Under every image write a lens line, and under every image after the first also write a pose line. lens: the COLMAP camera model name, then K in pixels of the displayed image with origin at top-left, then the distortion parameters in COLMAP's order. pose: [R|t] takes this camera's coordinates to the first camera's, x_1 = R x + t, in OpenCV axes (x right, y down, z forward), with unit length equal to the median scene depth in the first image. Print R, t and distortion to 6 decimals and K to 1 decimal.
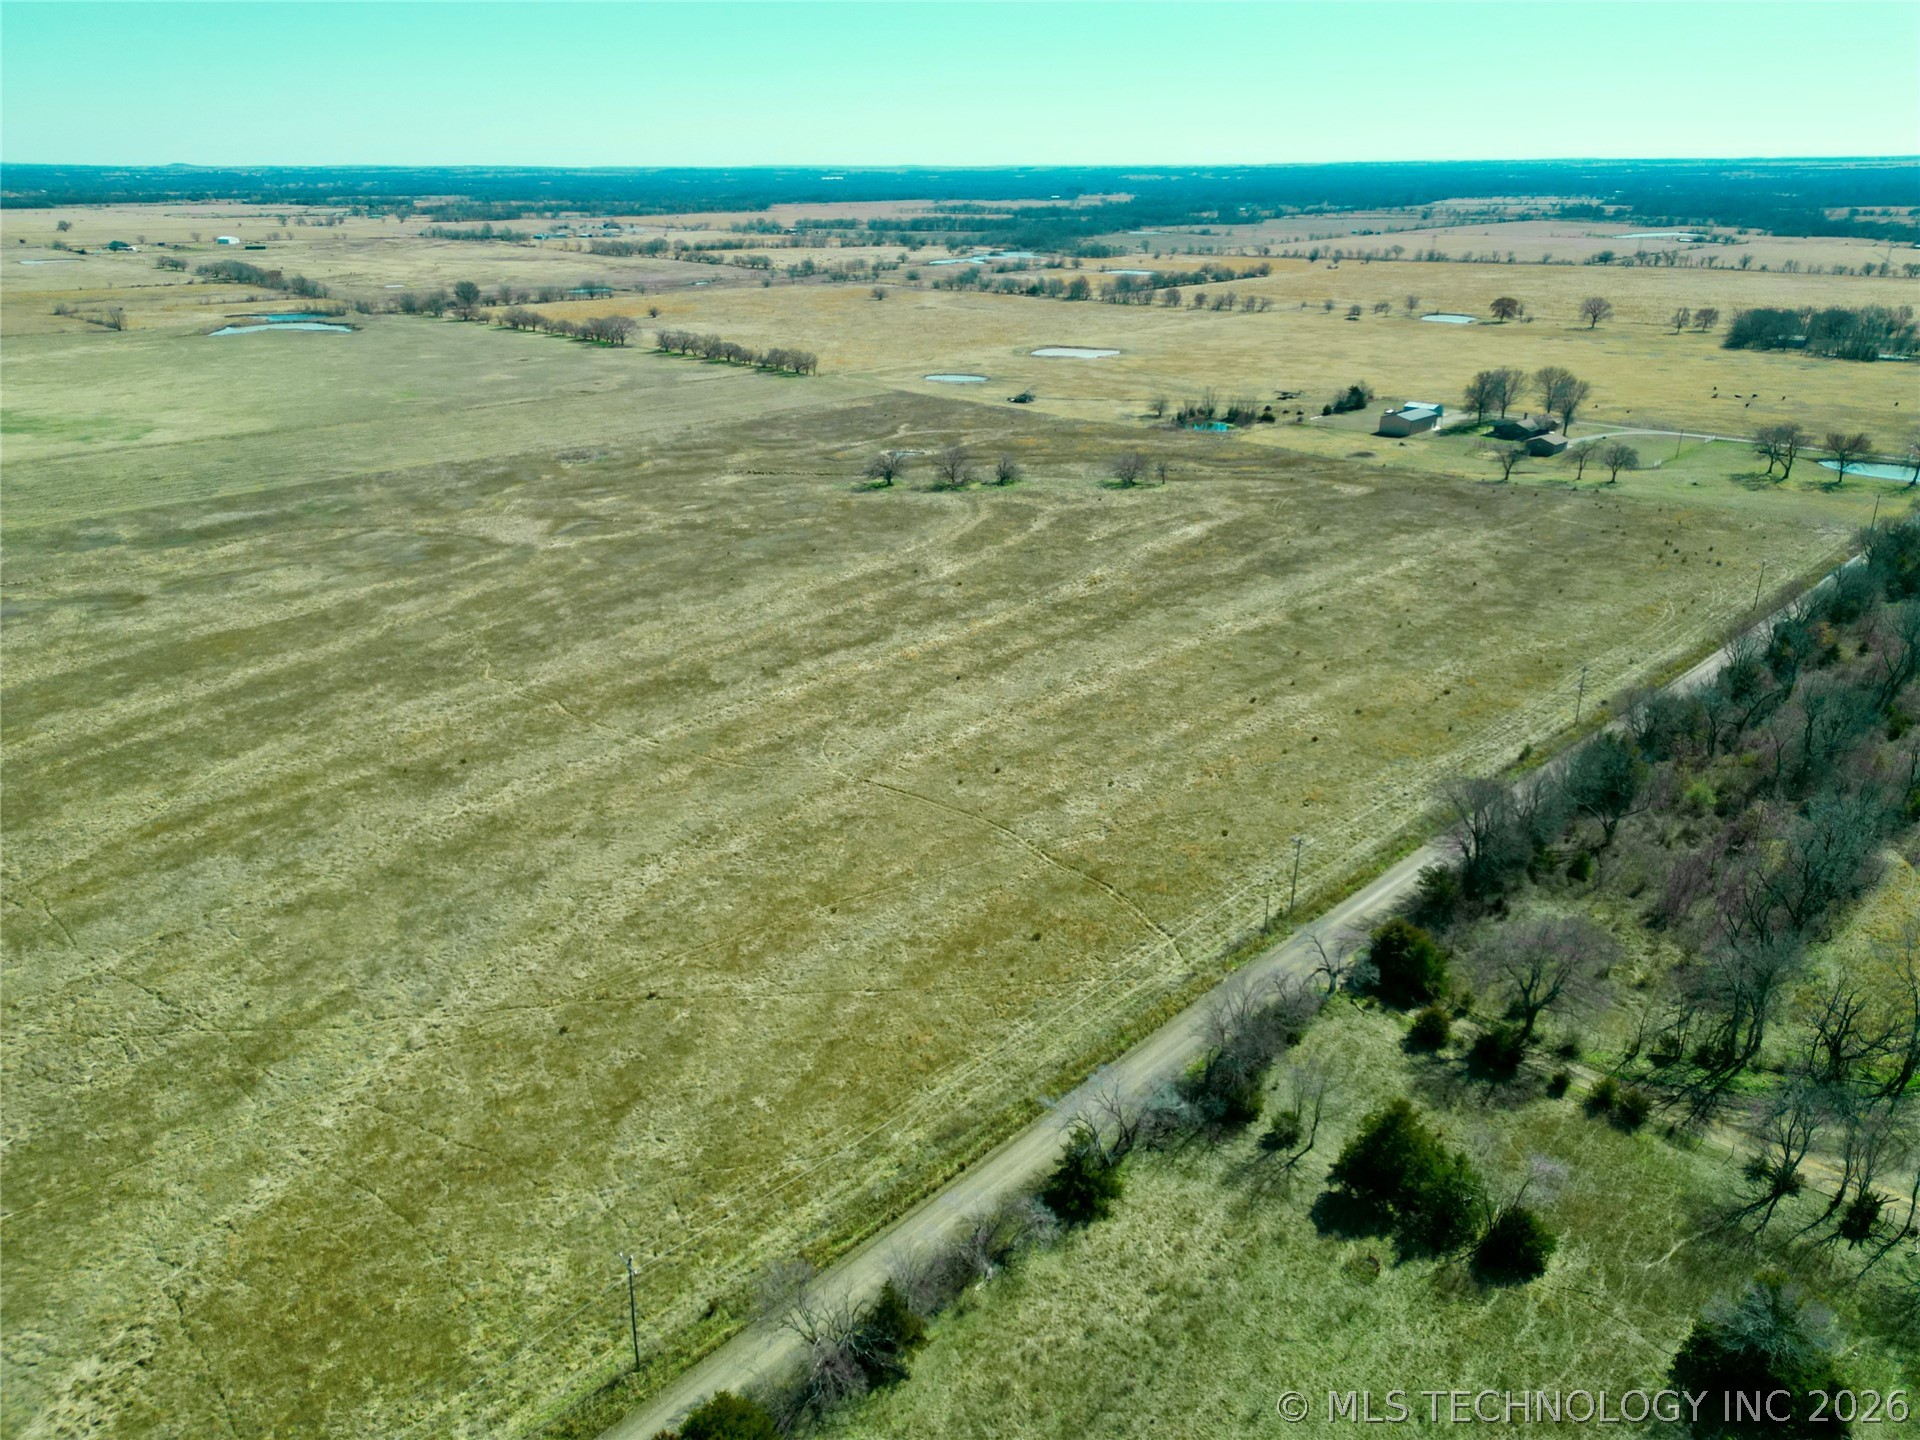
lens RADIAL K [[1333.0, 0, 958.0], [0, 1333.0, 719.3], [0, 0, 1]] dist [0.088483, -0.086515]
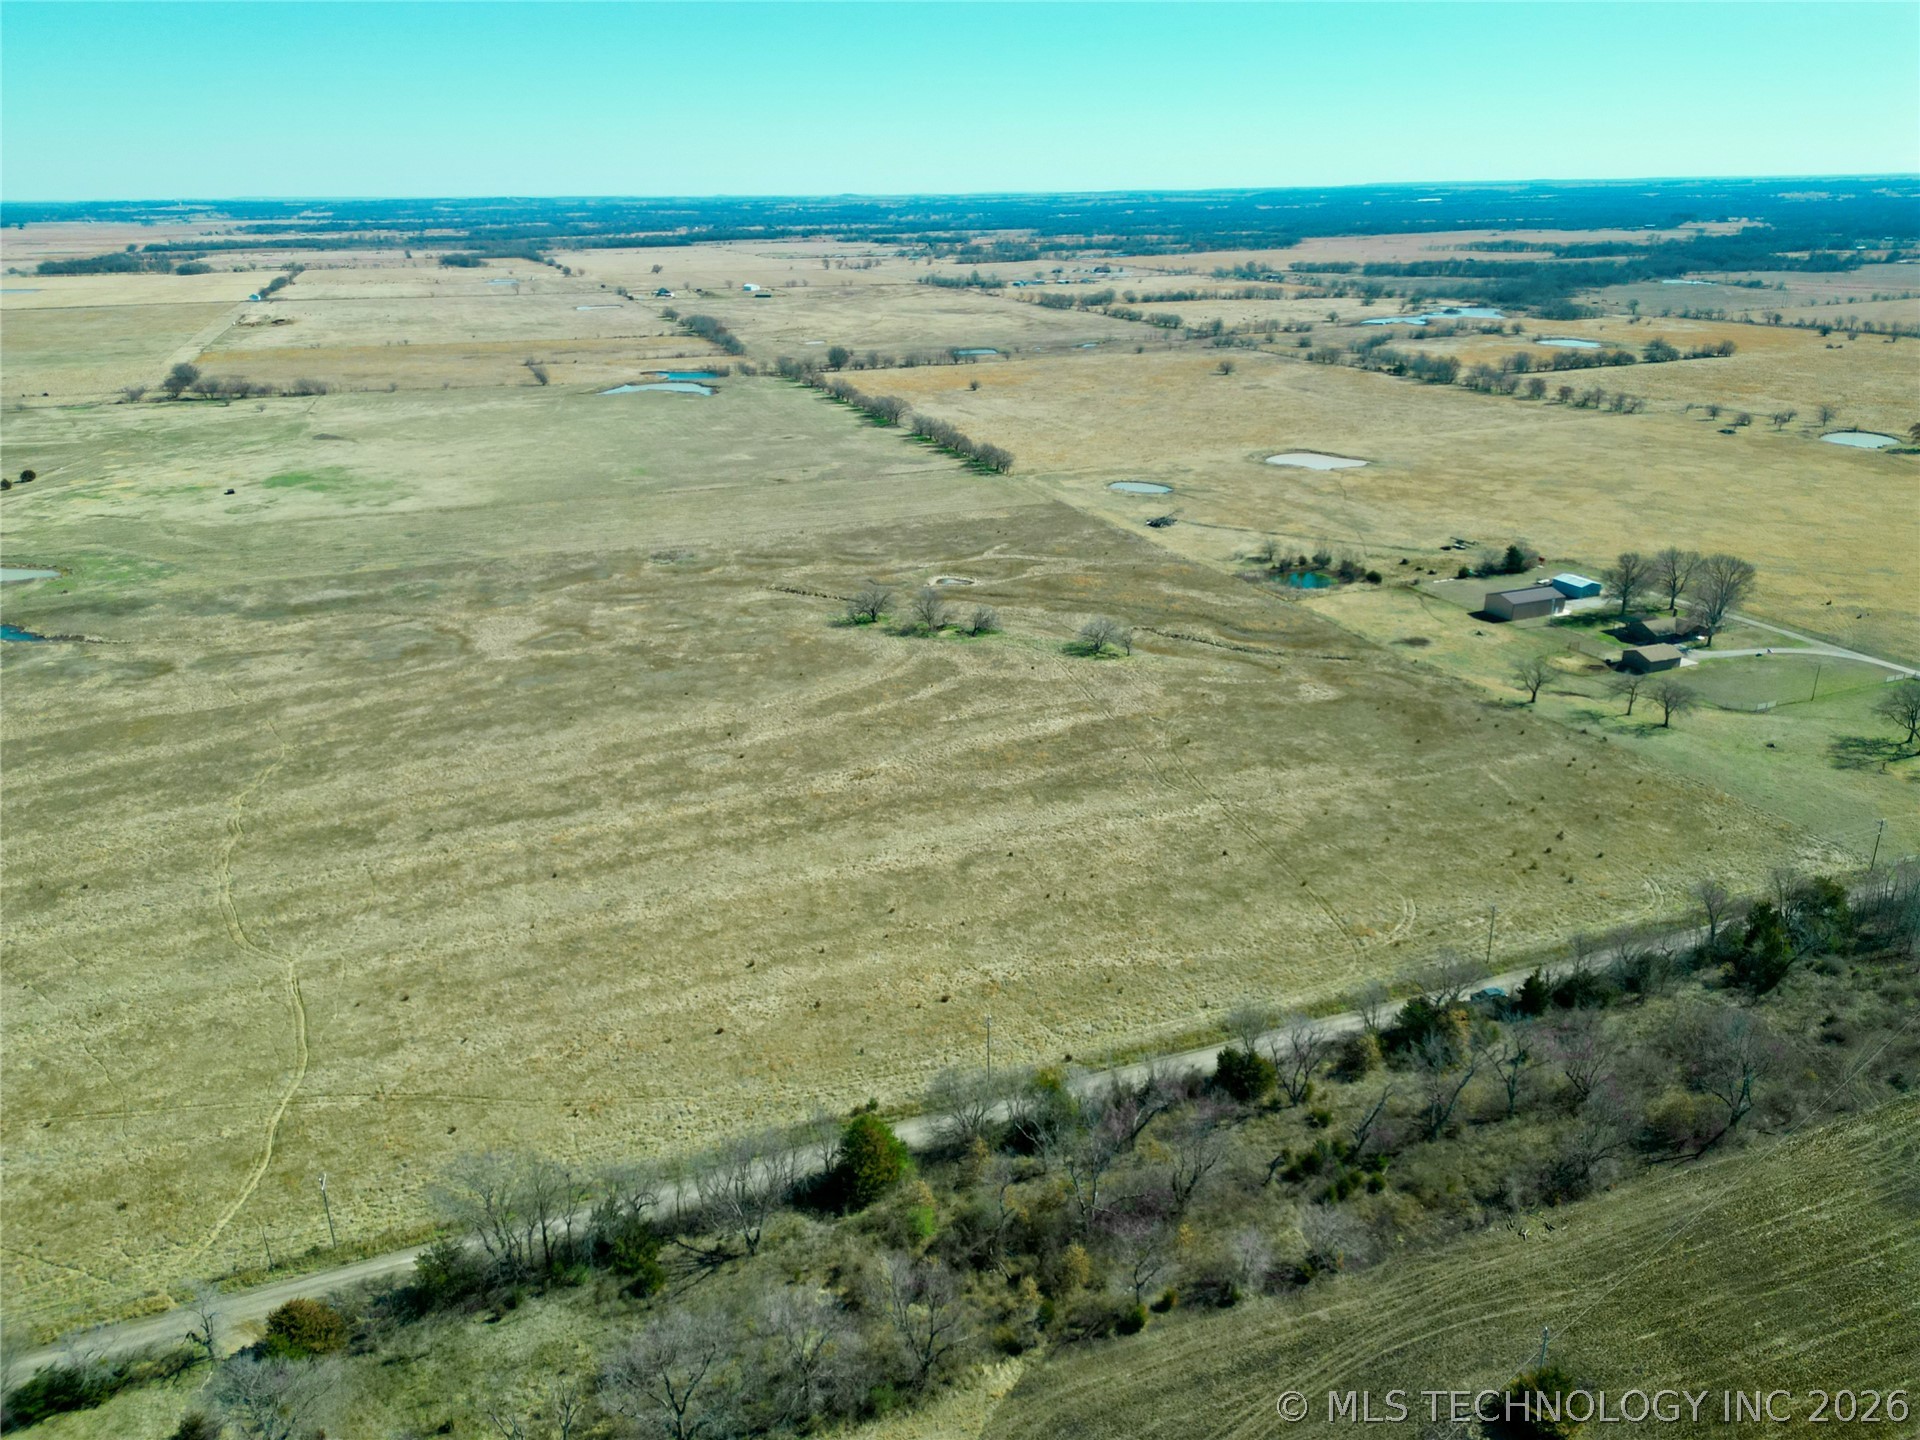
lens RADIAL K [[1333.0, 0, 958.0], [0, 1333.0, 719.3], [0, 0, 1]] dist [0.088483, -0.086515]
pose [[0.913849, 0.142081, -0.380385, 0.673258], [-0.146701, 0.989035, 0.016985, -0.217930], [0.378627, 0.040281, 0.924672, 0.169278]]
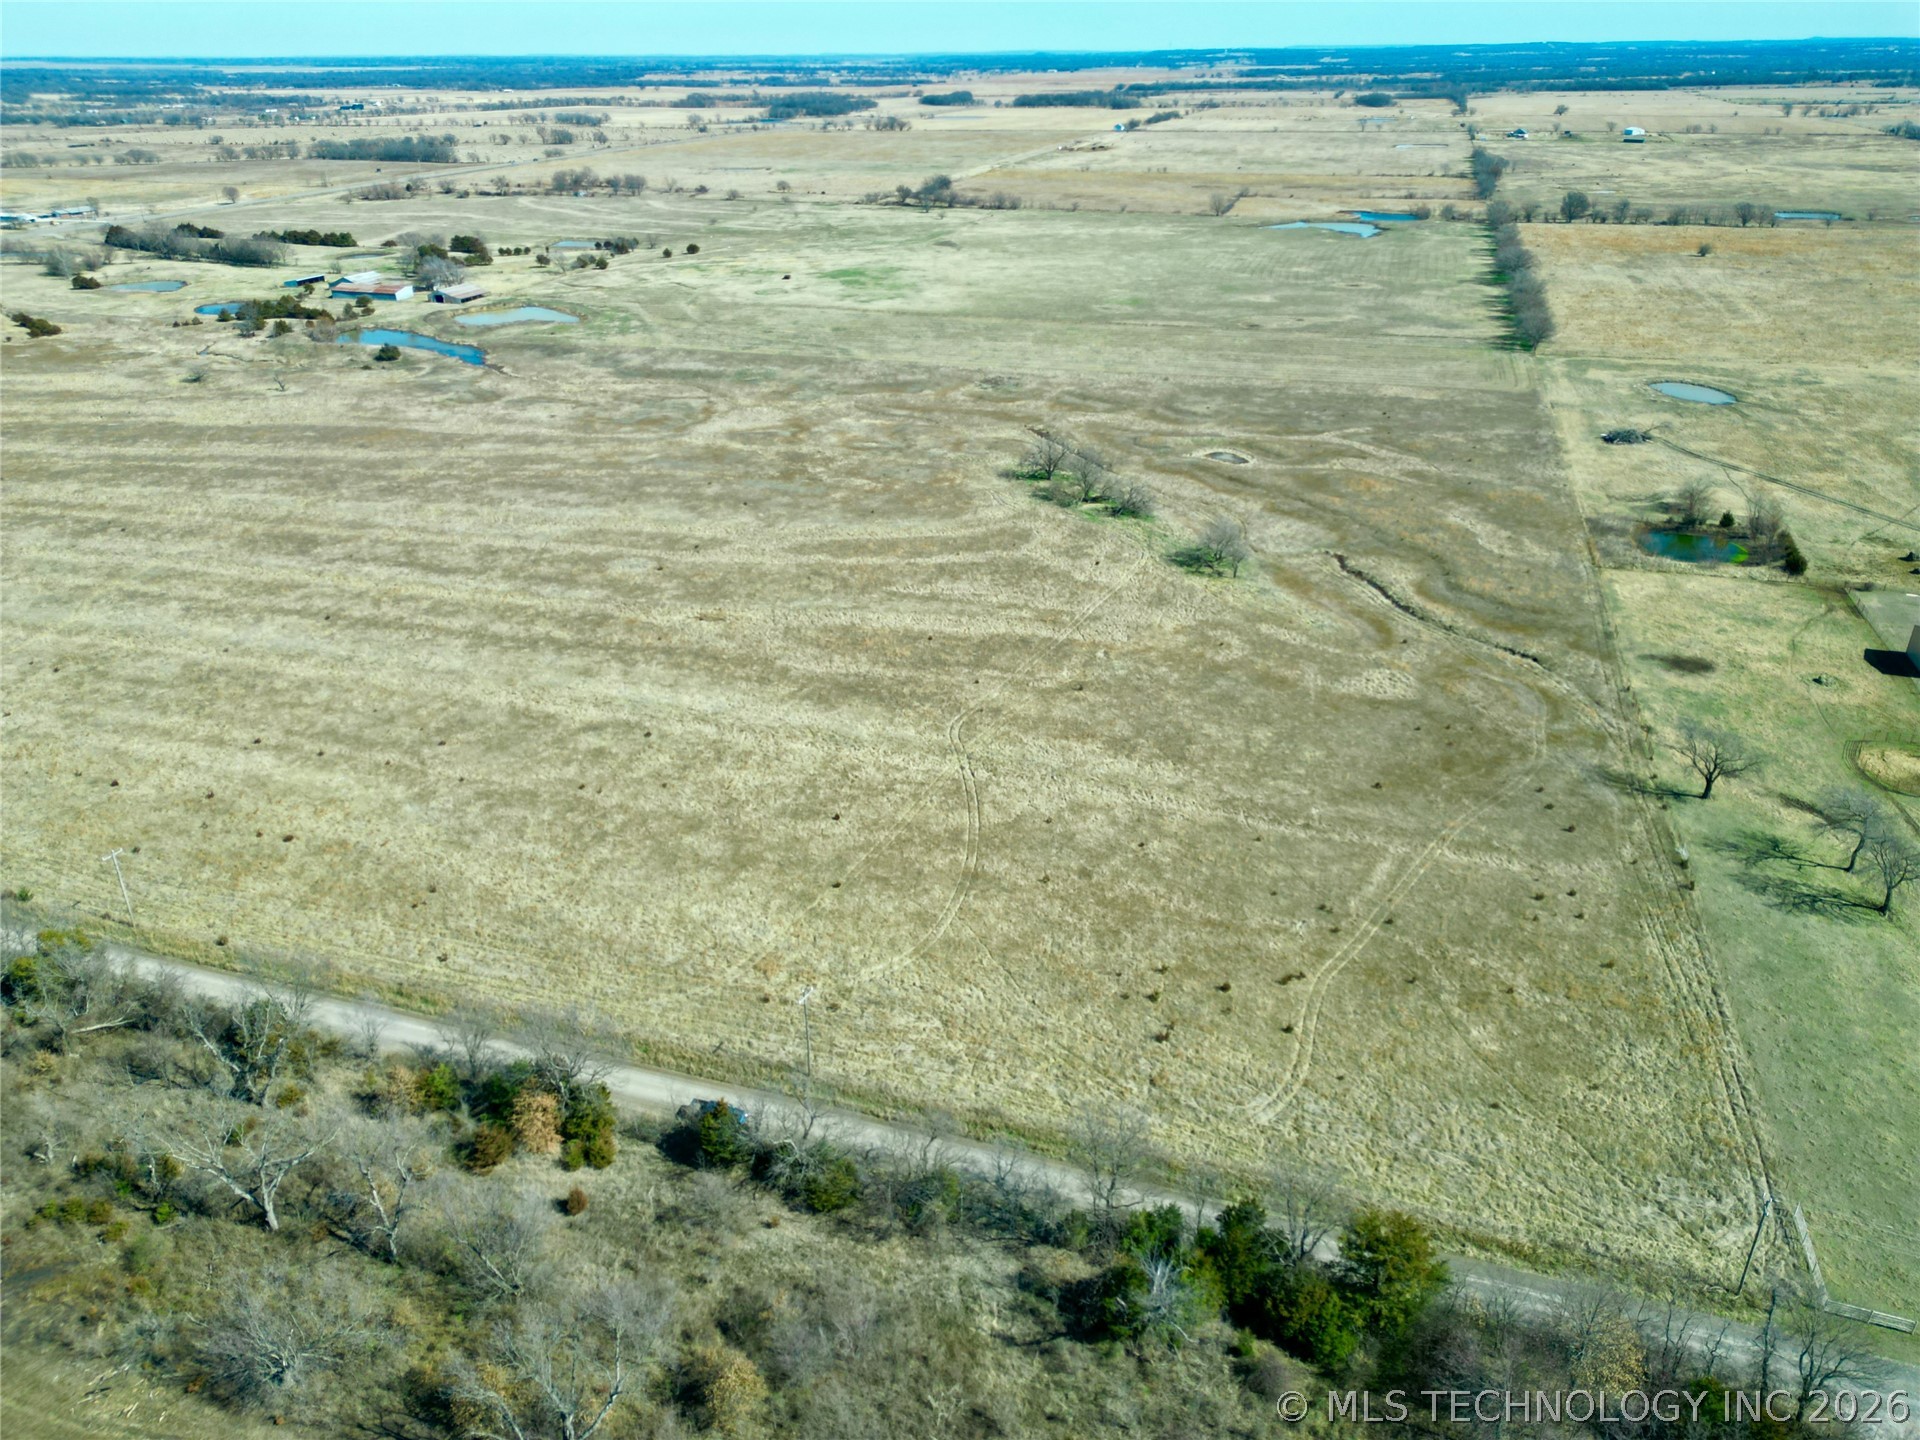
lens RADIAL K [[1333.0, 0, 958.0], [0, 1333.0, 719.3], [0, 0, 1]] dist [0.088483, -0.086515]
pose [[0.455876, 0.396910, -0.796642, 1.103606], [-0.334607, 0.905829, 0.259831, -0.401877], [0.824751, 0.148112, 0.545755, 0.870517]]
